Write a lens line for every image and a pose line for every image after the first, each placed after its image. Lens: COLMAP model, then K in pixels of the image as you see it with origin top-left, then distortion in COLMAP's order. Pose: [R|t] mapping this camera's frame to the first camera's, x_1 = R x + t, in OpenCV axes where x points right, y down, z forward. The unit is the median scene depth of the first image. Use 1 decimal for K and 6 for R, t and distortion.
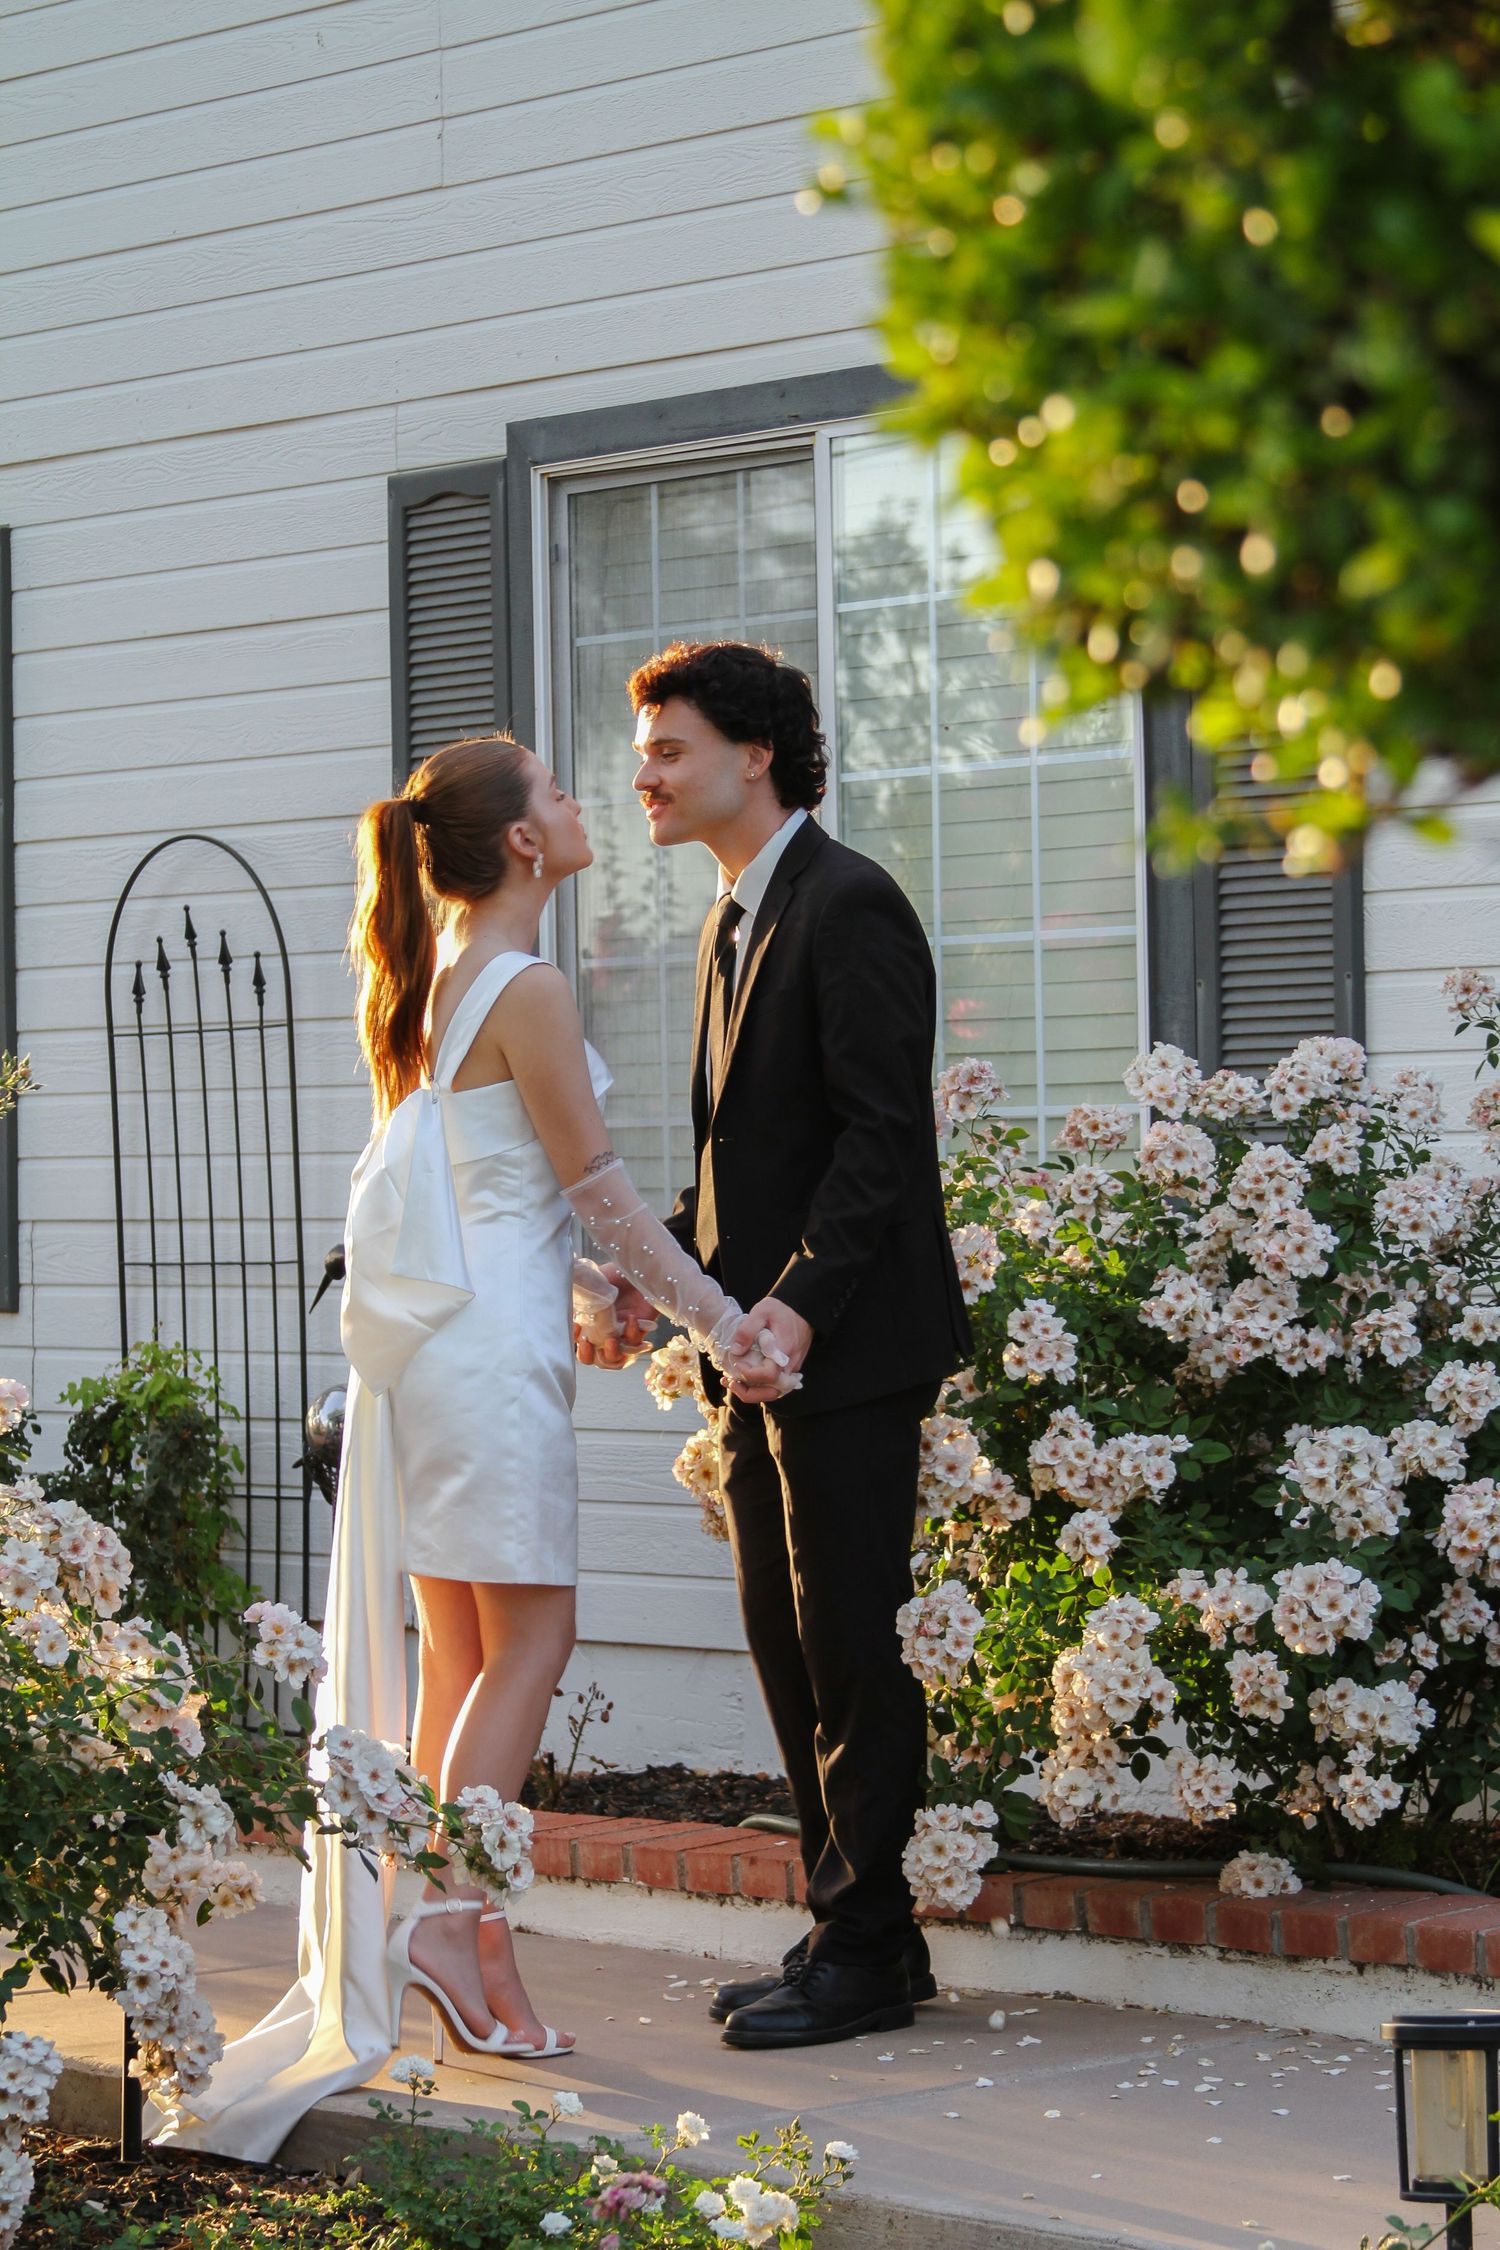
lens RADIAL K [[6158.8, 0, 743.5], [0, 6158.8, 1125.2], [0, 0, 1]] dist [0.162297, 0.000000]
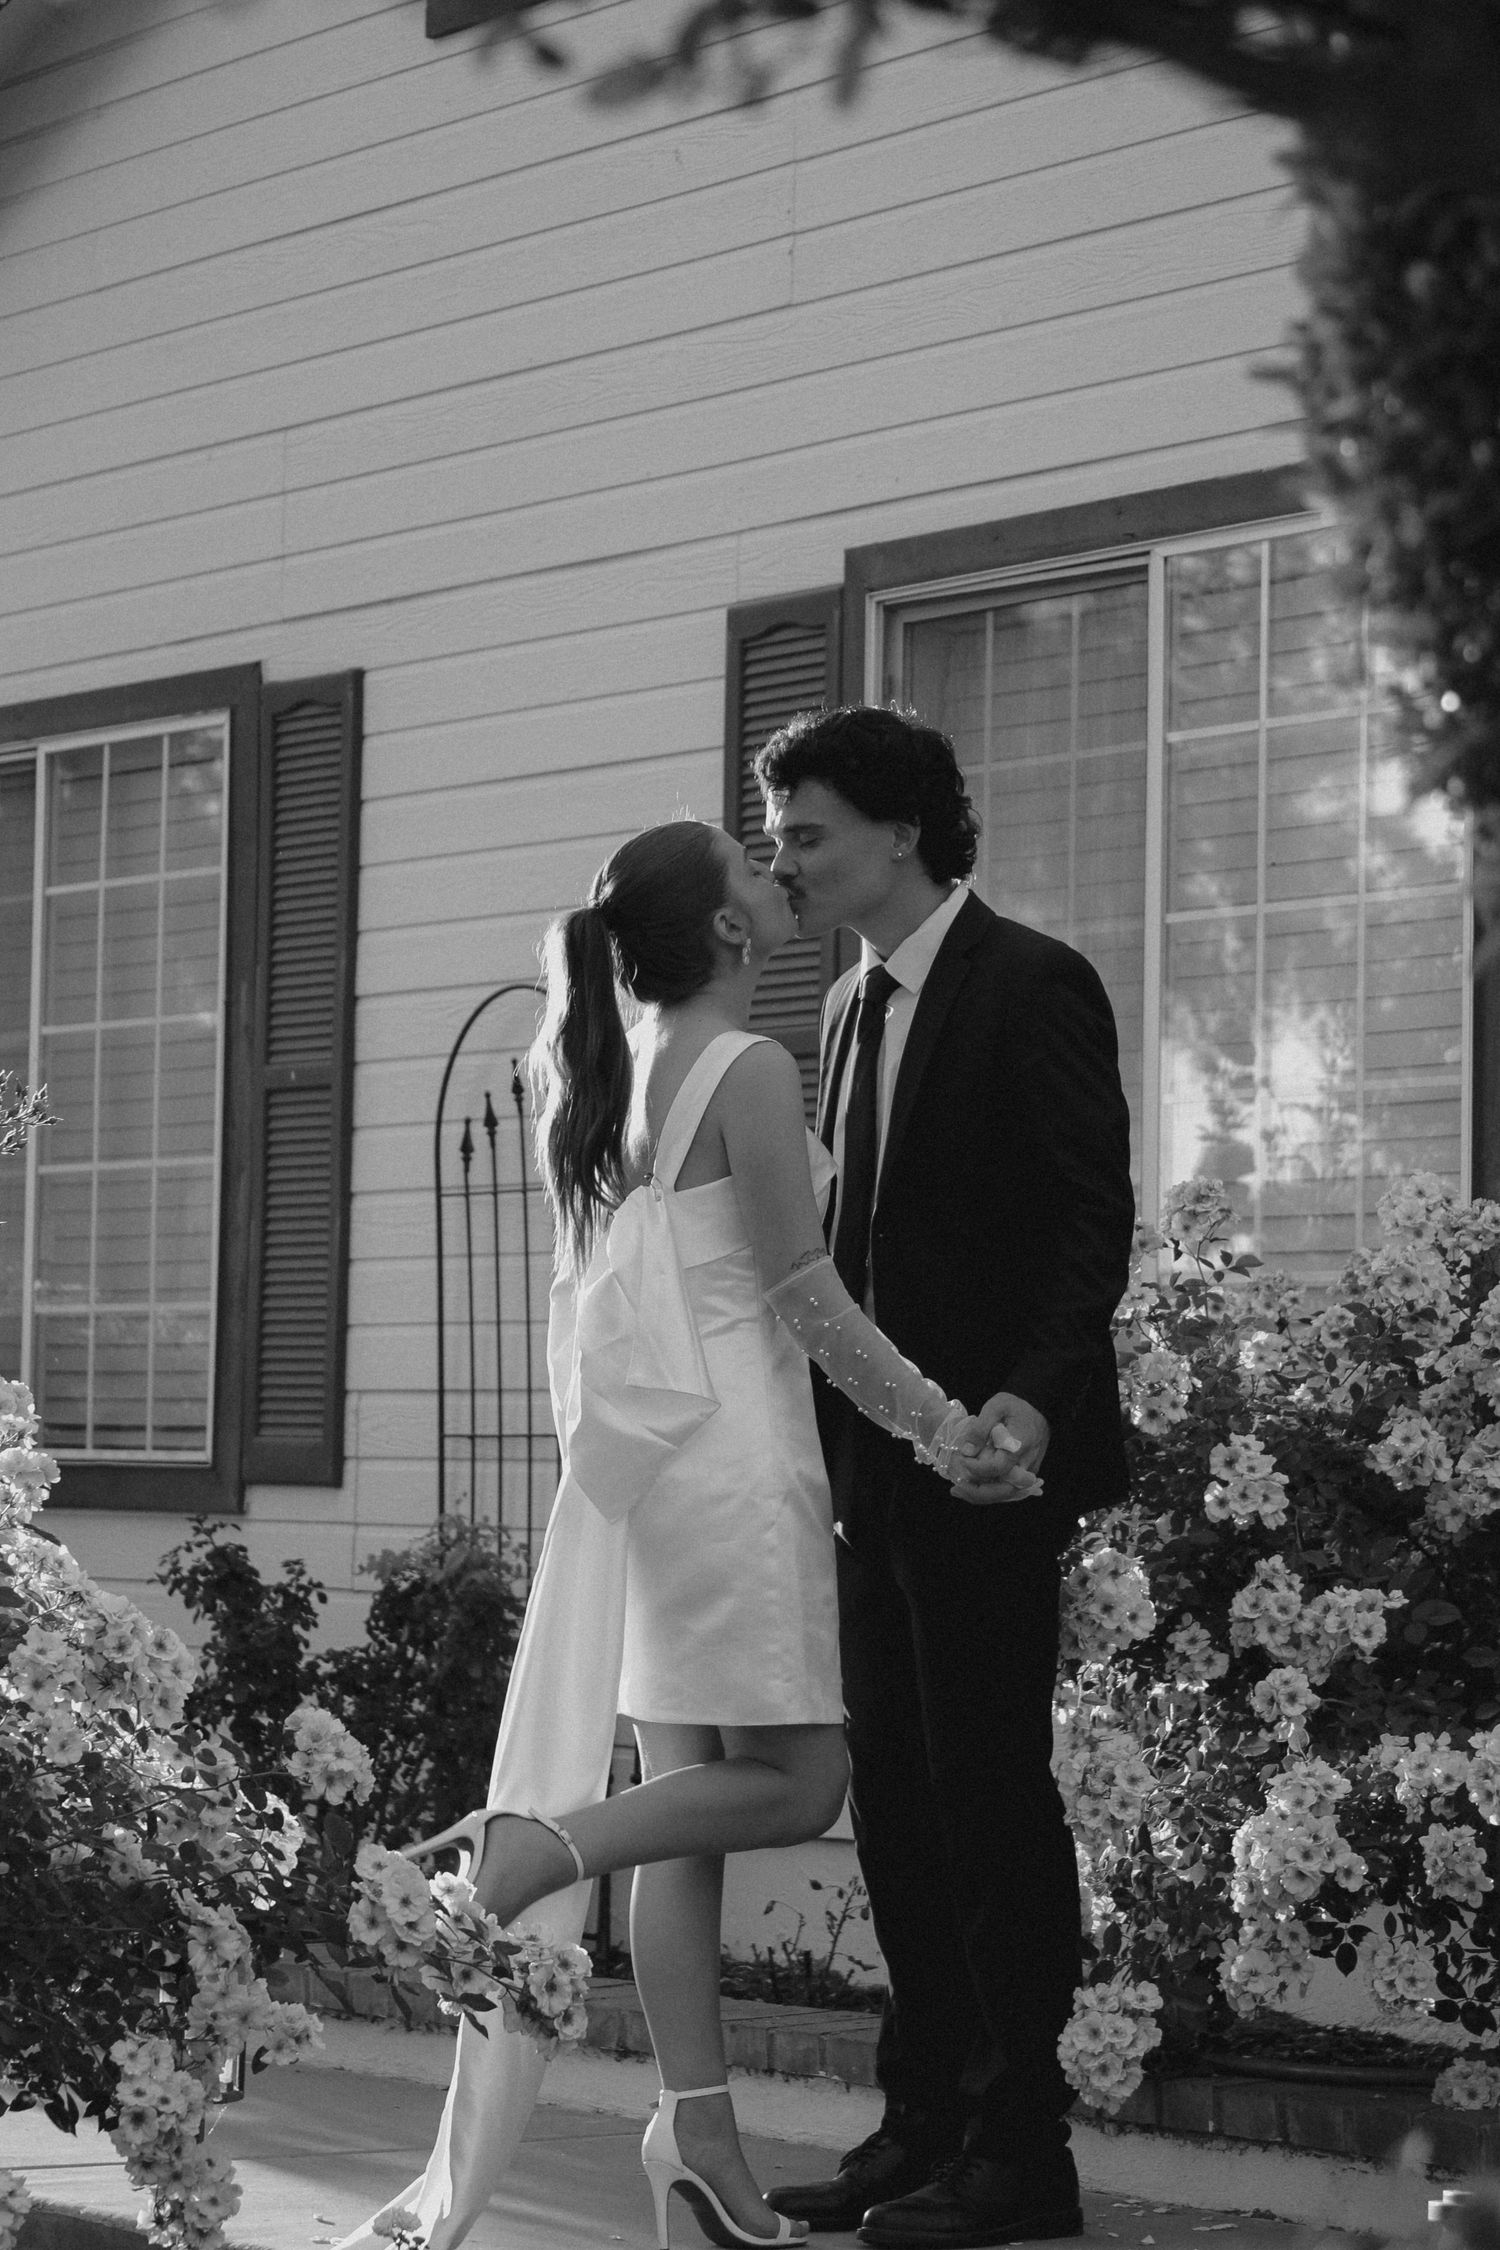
lens RADIAL K [[6158.8, 0, 730.2], [0, 6158.8, 1138.0], [0, 0, 1]] dist [0.162297, 0.000000]
pose [[0.993702, 0.027903, -0.108528, 0.069966], [-0.033063, 0.998392, -0.046038, 0.029125], [0.107069, 0.049336, 0.993027, 0.089735]]
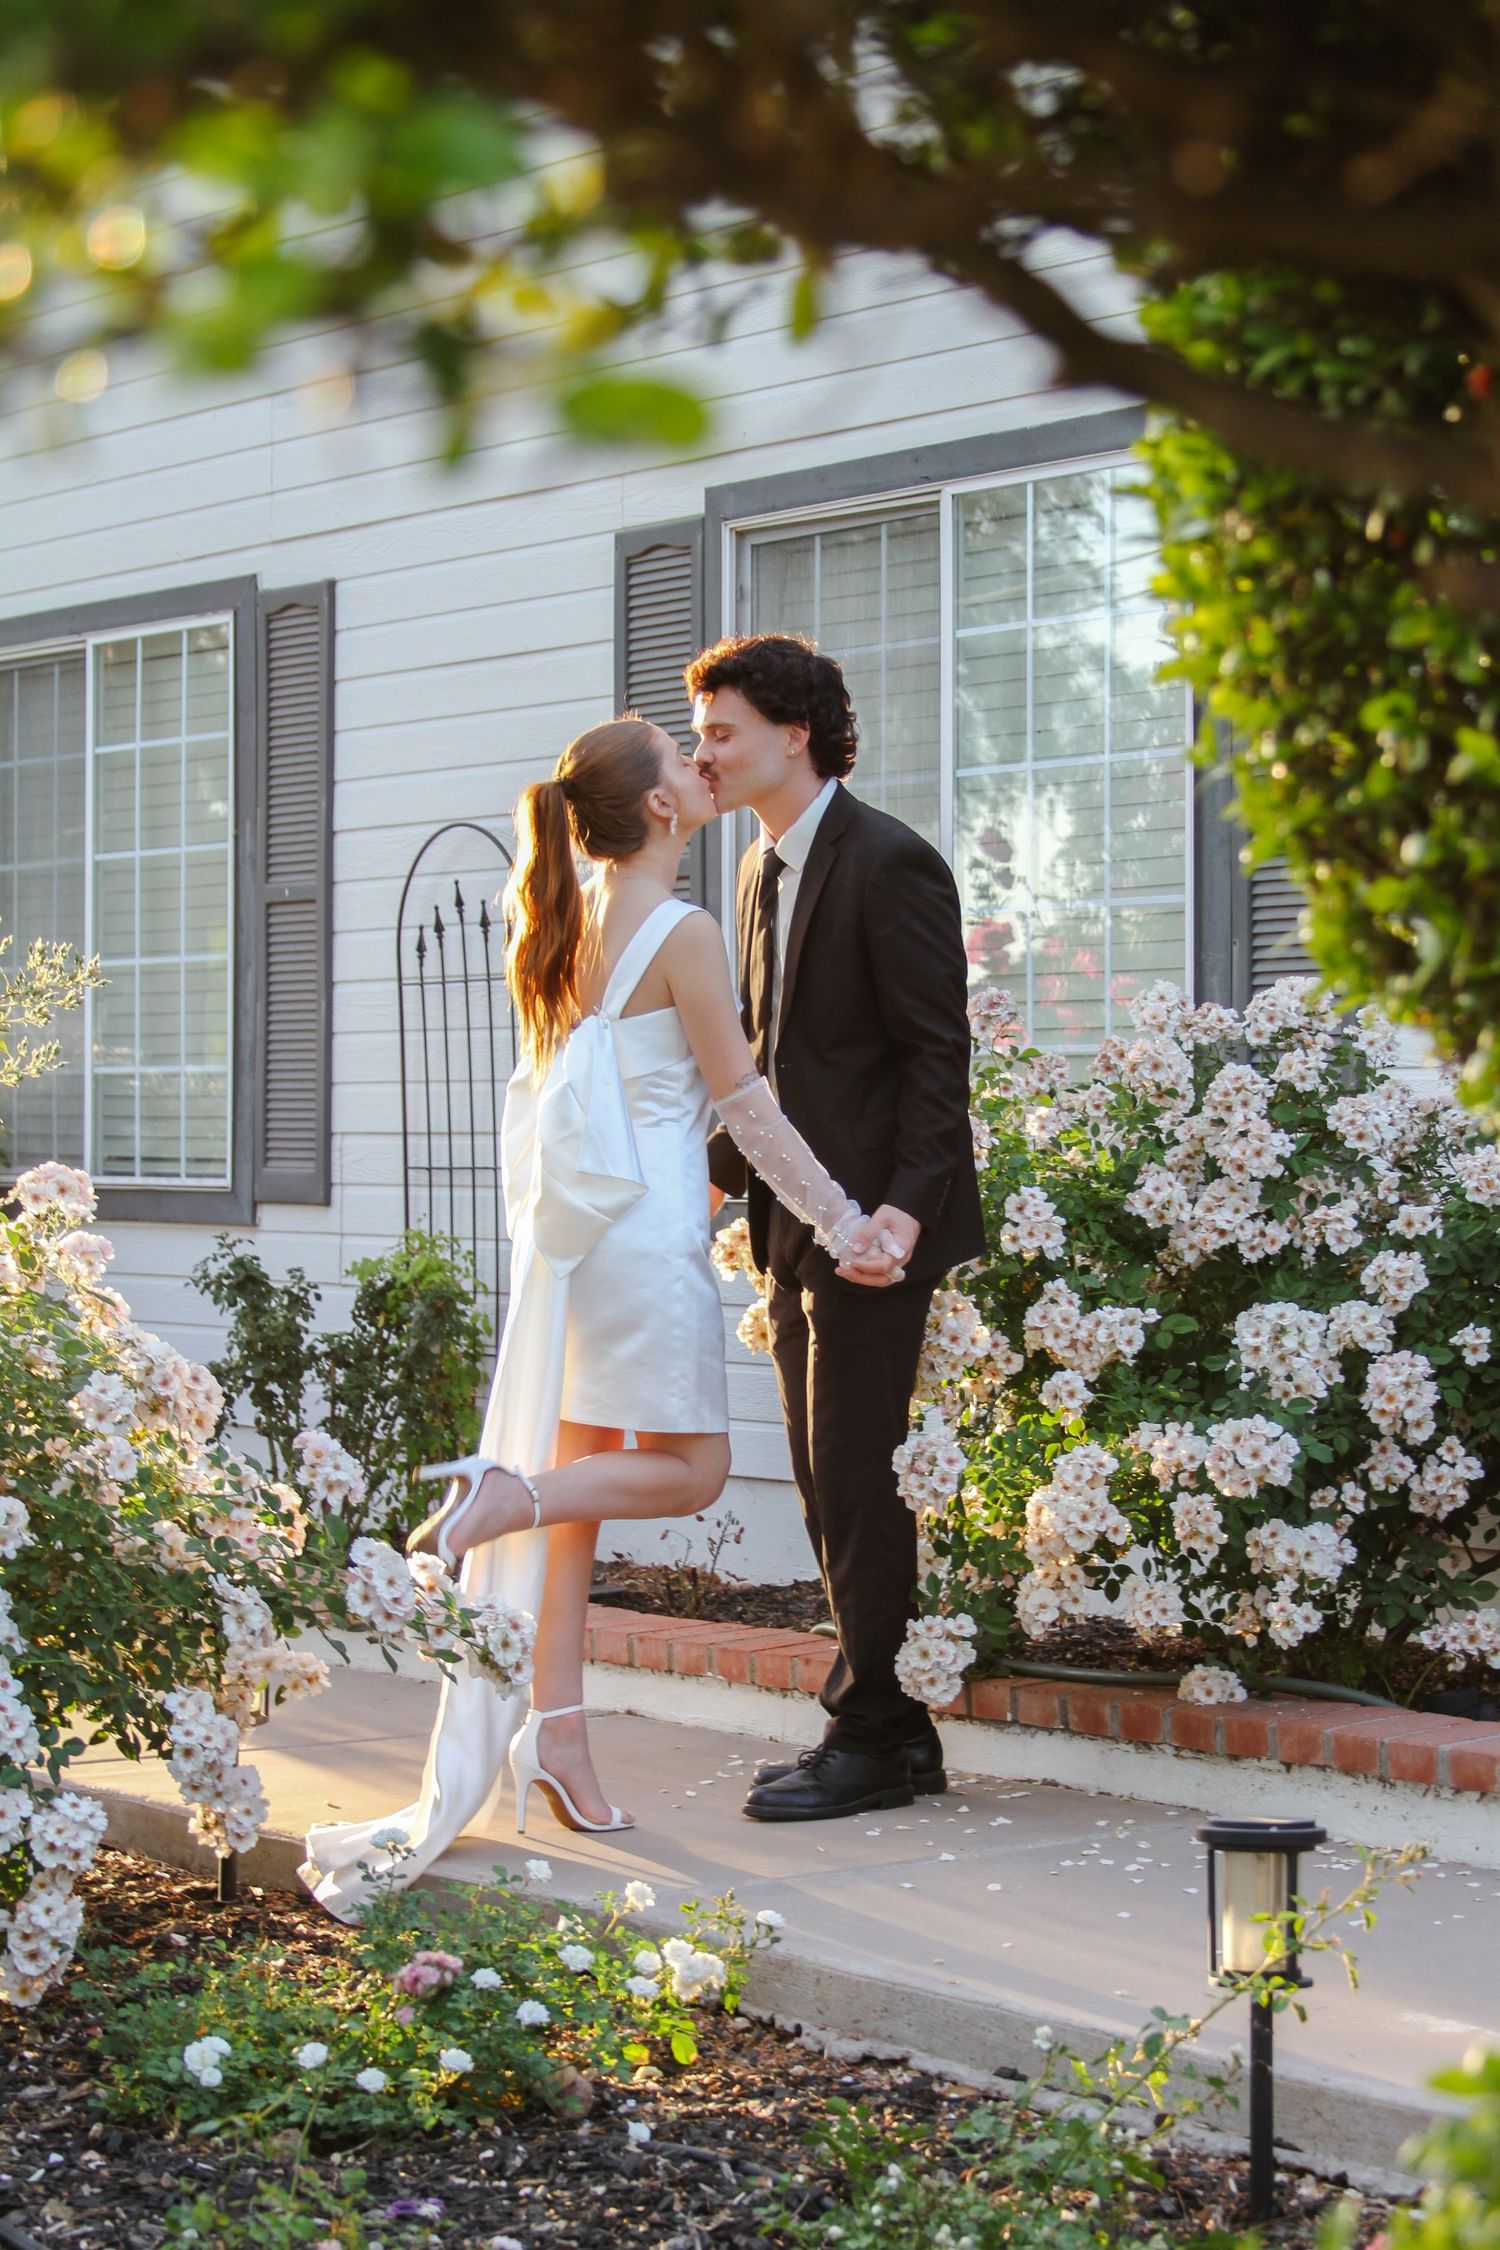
lens RADIAL K [[4567.3, 0, 750.9], [0, 4567.3, 1122.3], [0, 0, 1]] dist [-0.005523, 0.000000]
pose [[0.996868, 0.017352, -0.077157, 0.061510], [-0.017038, 0.999844, 0.004725, 0.011901], [0.077227, -0.003395, 0.997008, 0.129539]]
